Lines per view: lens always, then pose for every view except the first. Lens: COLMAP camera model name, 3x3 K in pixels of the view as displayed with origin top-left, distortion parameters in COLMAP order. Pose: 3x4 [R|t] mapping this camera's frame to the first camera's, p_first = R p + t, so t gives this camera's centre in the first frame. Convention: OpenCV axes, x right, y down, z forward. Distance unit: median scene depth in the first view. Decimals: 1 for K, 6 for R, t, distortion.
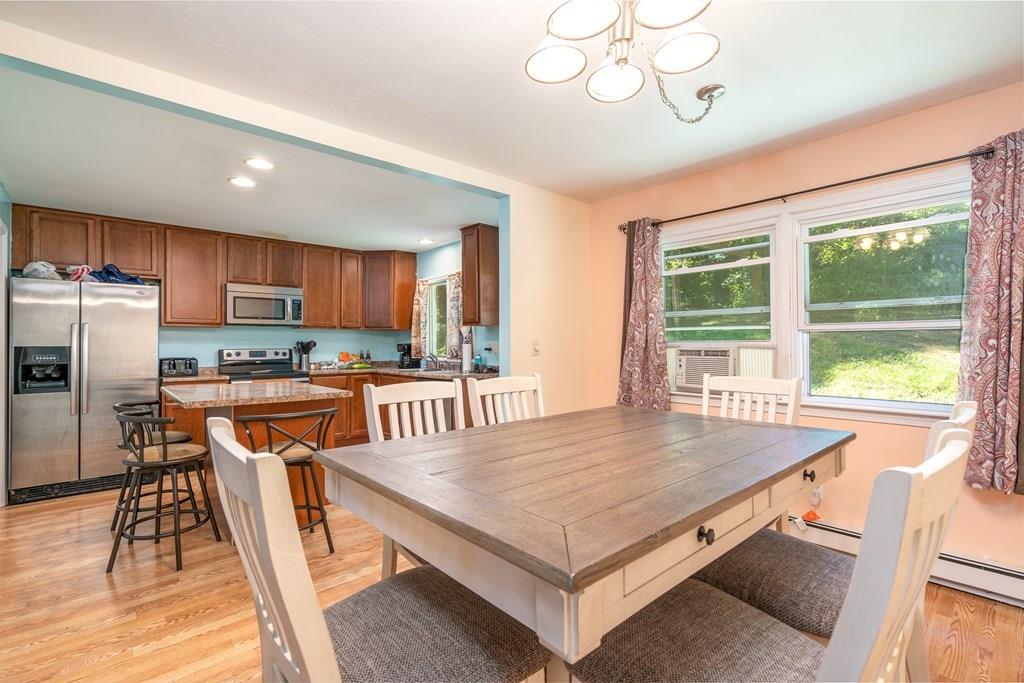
lens RADIAL K [[466.2, 0, 506.5], [0, 466.2, 337.2], [0, 0, 1]] dist [0.002143, 0.001696]
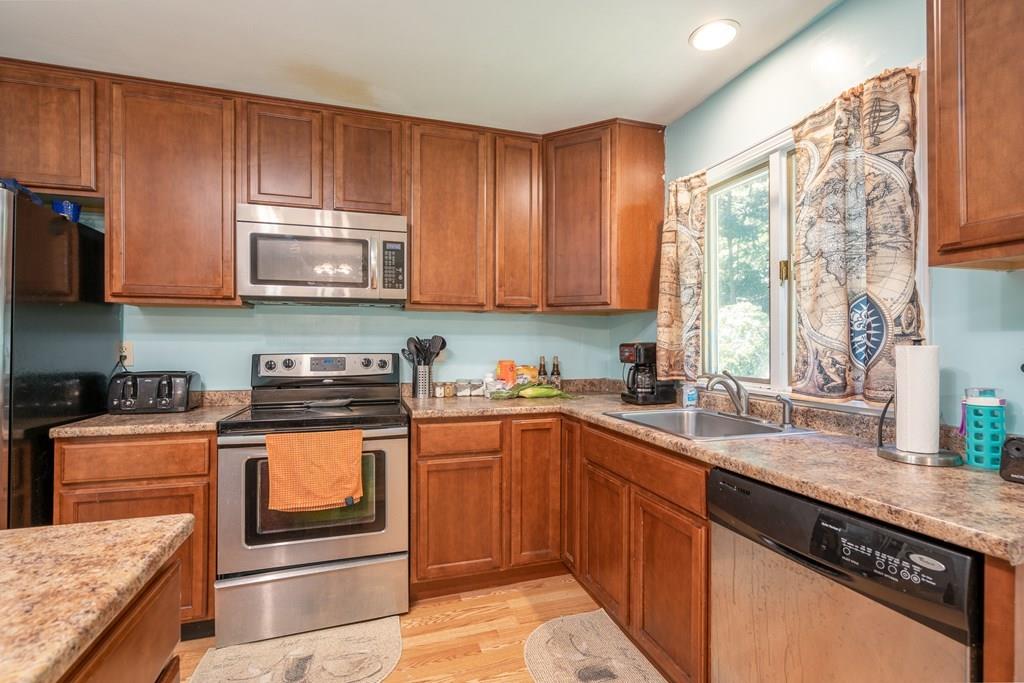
lens RADIAL K [[466.2, 0, 506.6], [0, 466.2, 342.2], [0, 0, 1]] dist [0.002143, 0.001696]
pose [[0.910183, 0.002119, -0.414201, -0.166779], [0.002677, 0.999936, 0.010999, 0.008988], [0.414197, -0.011120, 0.910119, 0.625774]]
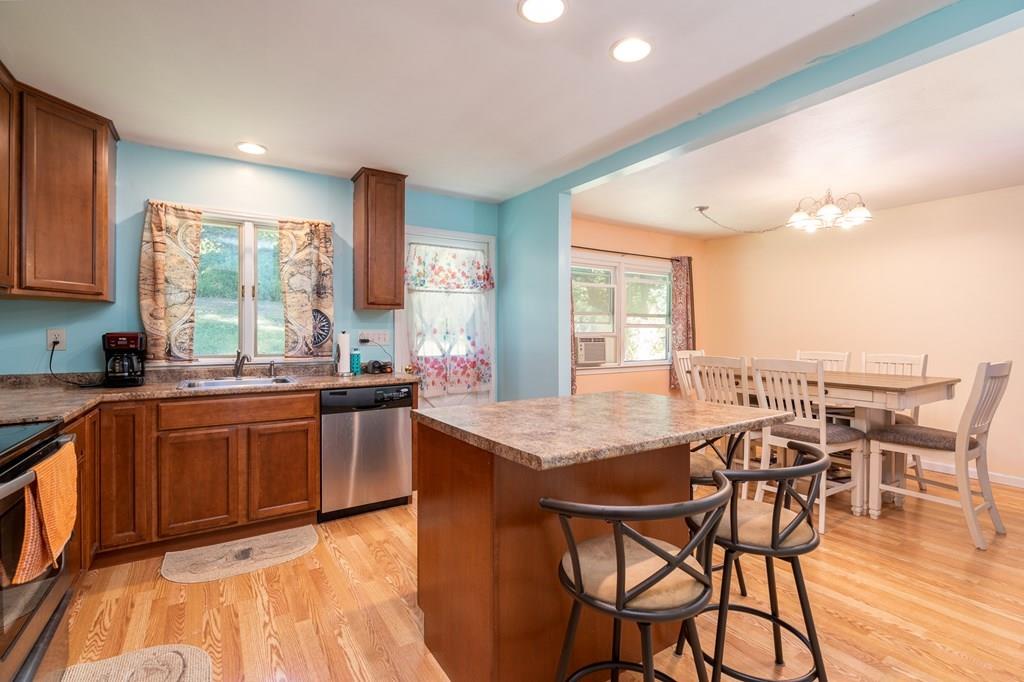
lens RADIAL K [[466.2, 0, 518.7], [0, 466.2, 335.0], [0, 0, 1]] dist [0.002143, 0.001696]
pose [[0.149212, 0.001061, 0.988805, -0.666470], [-0.014292, 0.999897, 0.001084, 0.011199], [-0.988702, -0.014293, 0.149212, 0.594100]]
